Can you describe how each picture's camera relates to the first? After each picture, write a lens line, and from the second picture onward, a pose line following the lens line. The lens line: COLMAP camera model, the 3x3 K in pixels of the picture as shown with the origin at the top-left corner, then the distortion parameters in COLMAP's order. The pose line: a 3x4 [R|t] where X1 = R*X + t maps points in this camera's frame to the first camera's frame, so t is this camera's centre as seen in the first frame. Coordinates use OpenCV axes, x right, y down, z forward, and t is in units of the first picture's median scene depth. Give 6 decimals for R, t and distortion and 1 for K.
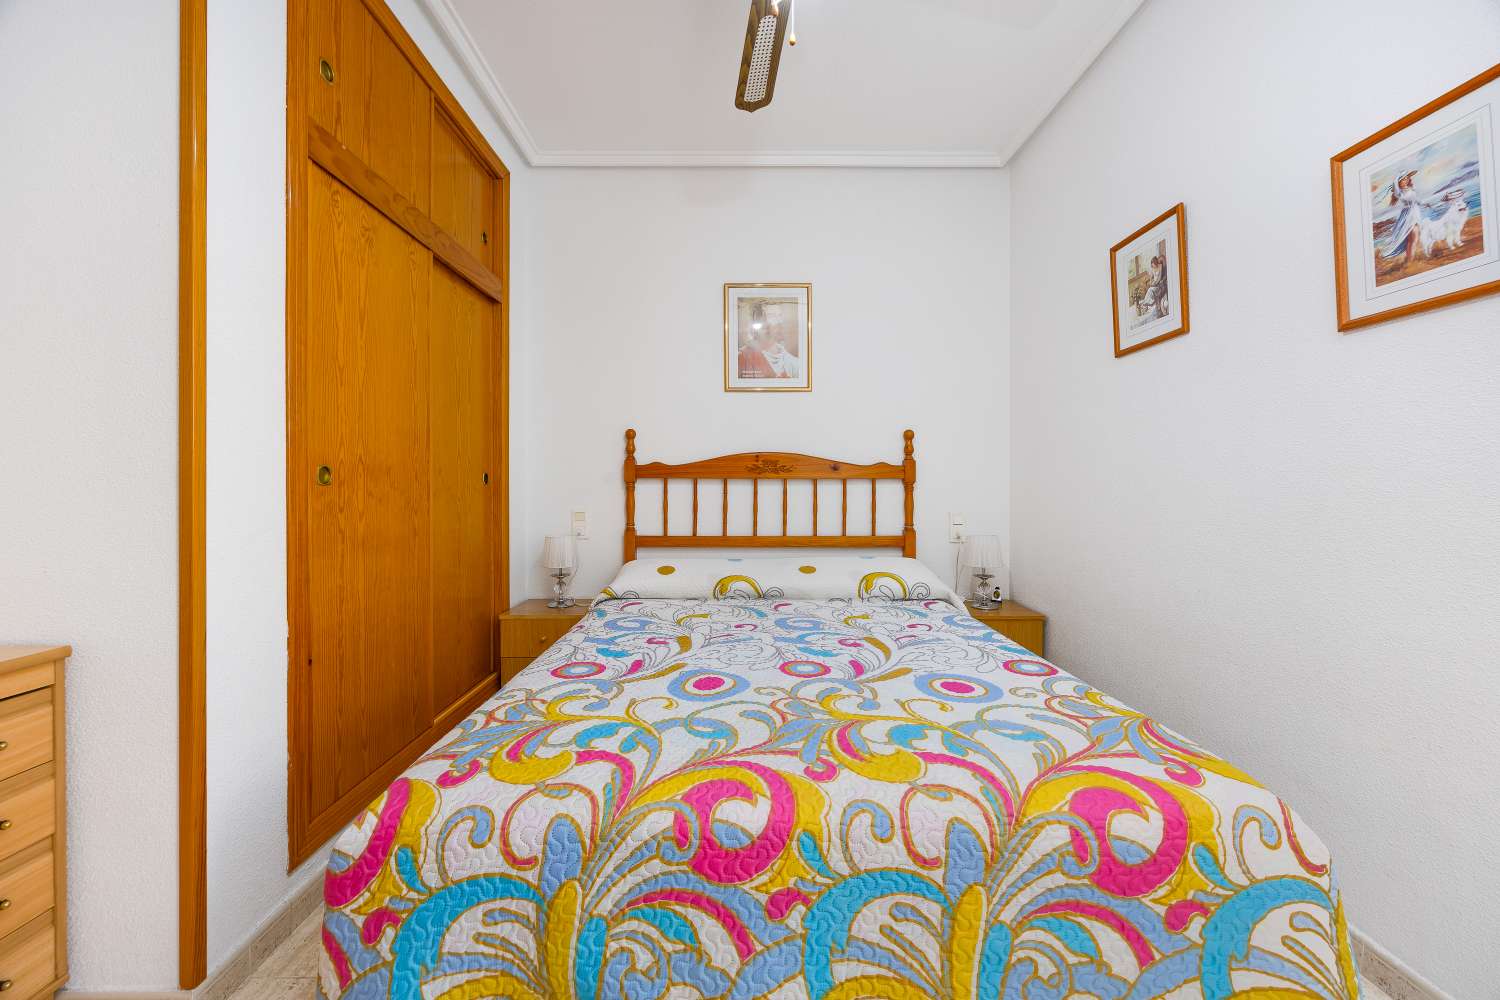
lens RADIAL K [[579.0, 0, 742.4], [0, 579.0, 482.2], [0, 0, 1]] dist [-0.002615, -0.000792]
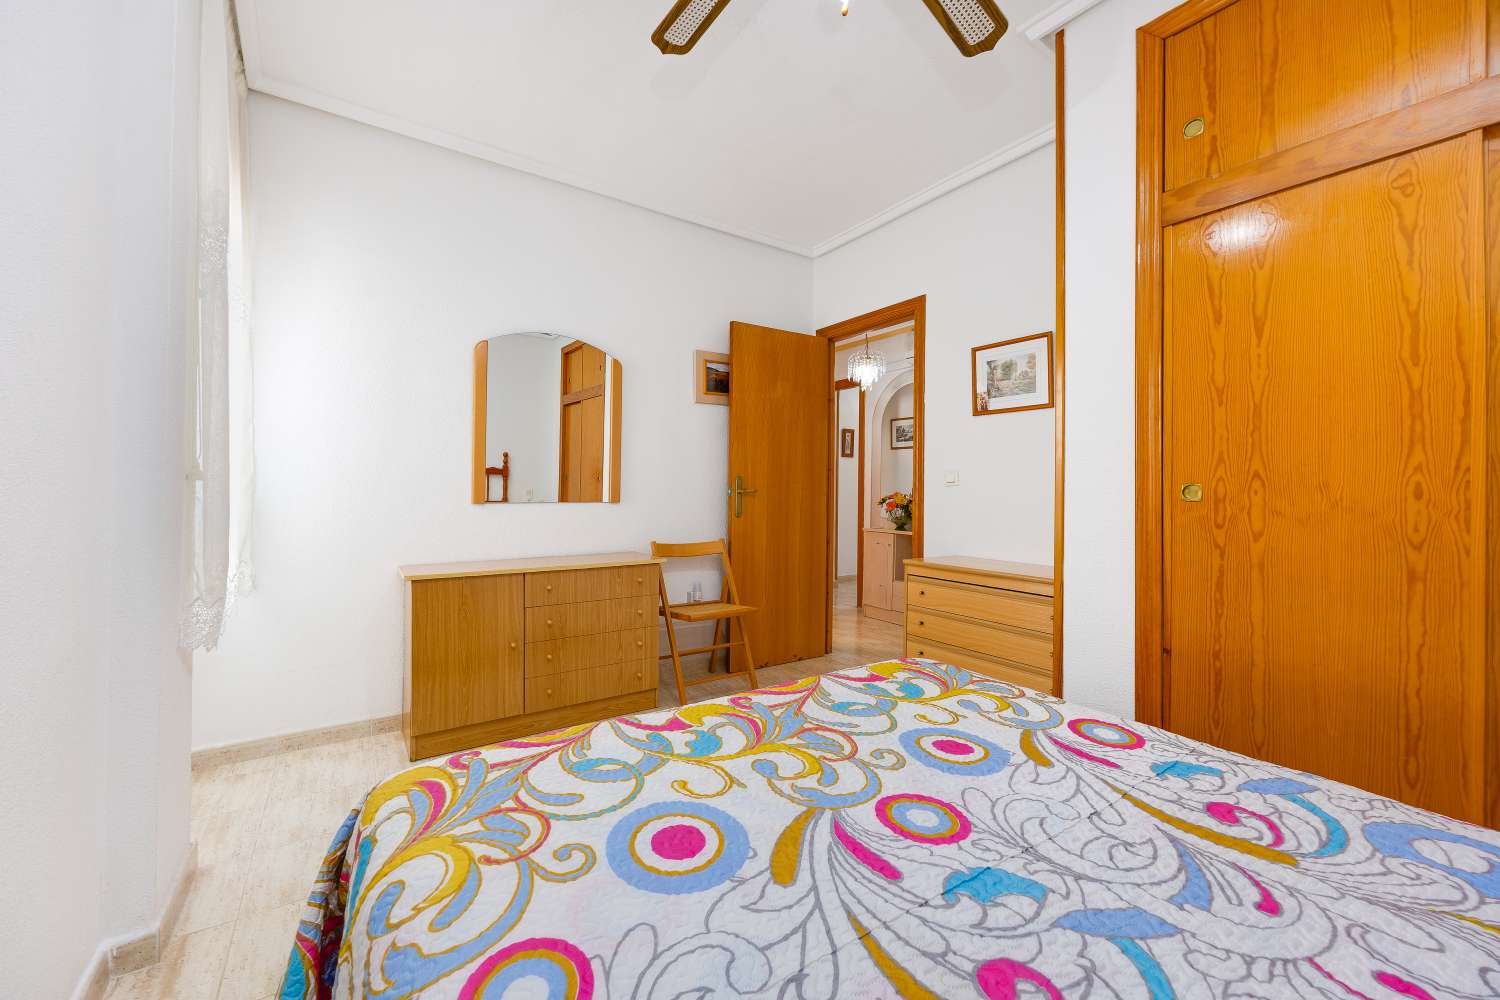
lens RADIAL K [[579.0, 0, 742.4], [0, 579.0, 482.2], [0, 0, 1]] dist [-0.002615, -0.000792]
pose [[-0.825412, -0.014999, -0.564331, 0.591125], [-0.009238, 0.999872, -0.013063, -0.008948], [0.564455, -0.005569, -0.825445, 1.372786]]
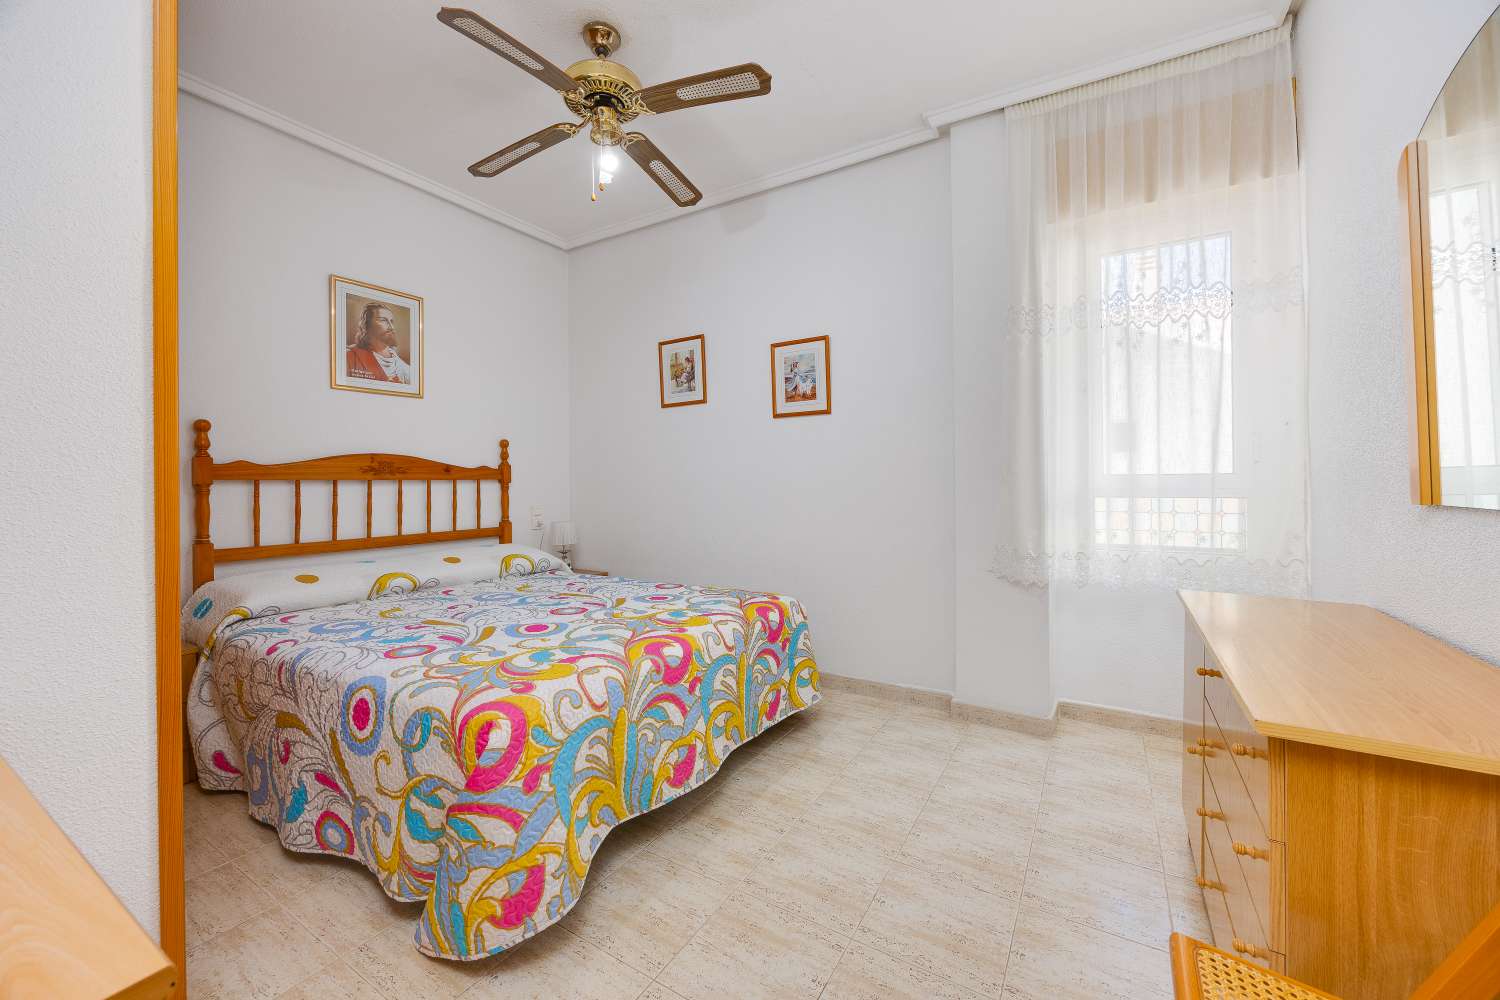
lens RADIAL K [[590.7, 0, 748.5], [0, 590.7, 476.0], [0, 0, 1]] dist [-0.000475, -0.000020]
pose [[0.524642, 0.001144, 0.851322, -0.909387], [0.006718, 0.999962, -0.005484, -0.005170], [-0.851296, 0.008597, 0.524615, -0.160422]]
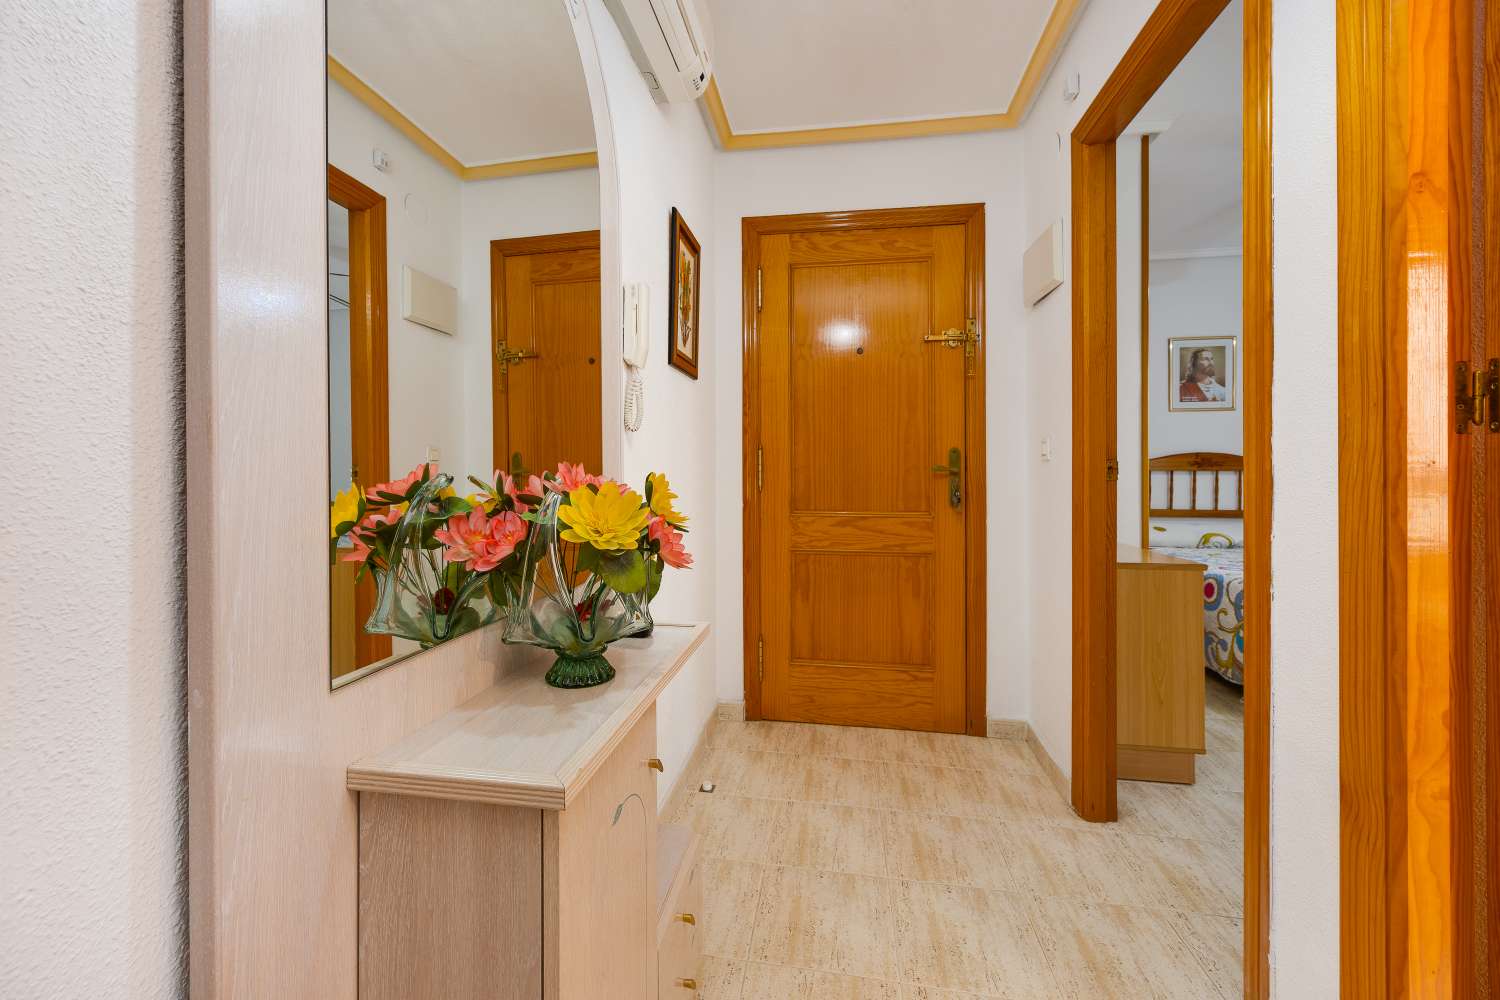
lens RADIAL K [[590.7, 0, 748.5], [0, 590.7, 476.0], [0, 0, 1]] dist [-0.000475, -0.000020]
pose [[0.988330, -0.001569, -0.152317, -1.577538], [0.002716, 0.999969, 0.007326, -0.011392], [0.152301, -0.007654, 0.988305, -1.186985]]
